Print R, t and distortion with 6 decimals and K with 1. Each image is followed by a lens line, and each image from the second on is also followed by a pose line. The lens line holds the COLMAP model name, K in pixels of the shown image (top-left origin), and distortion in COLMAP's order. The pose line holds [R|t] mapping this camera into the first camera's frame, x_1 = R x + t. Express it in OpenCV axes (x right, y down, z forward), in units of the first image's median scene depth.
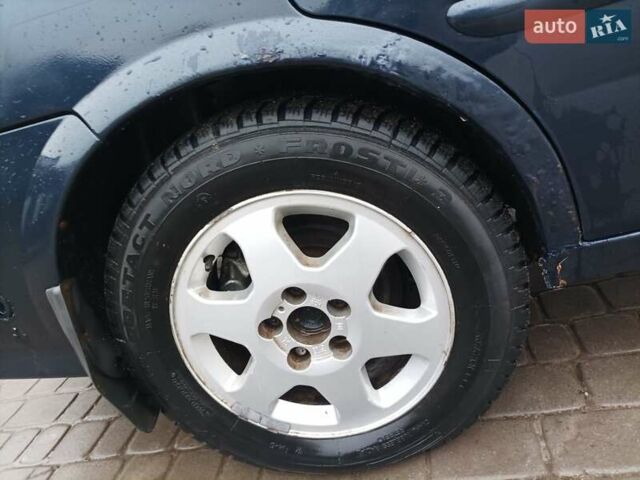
lens RADIAL K [[470.2, 0, 320.0], [0, 470.2, 240.0], [0, 0, 1]] dist [0.011660, 0.002316]
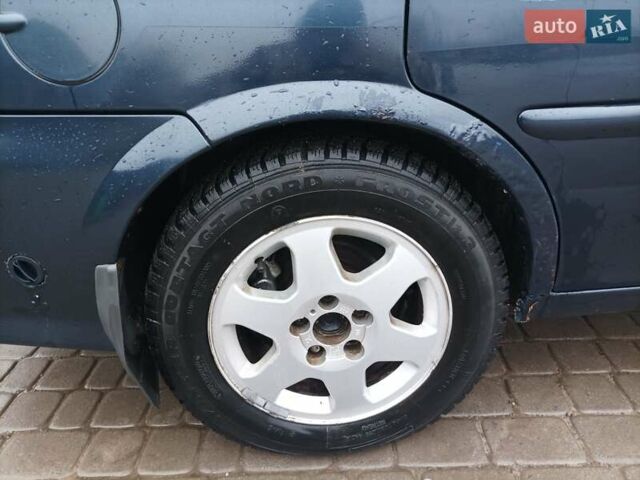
lens RADIAL K [[479.2, 0, 320.0], [0, 479.2, 240.0], [0, 0, 1]] dist [0.008379, 0.003558]
pose [[0.956427, 0.159154, 0.244778, -0.377438], [-0.165098, 0.986270, 0.003820, -0.033957], [-0.240809, -0.044066, 0.969572, -0.132211]]
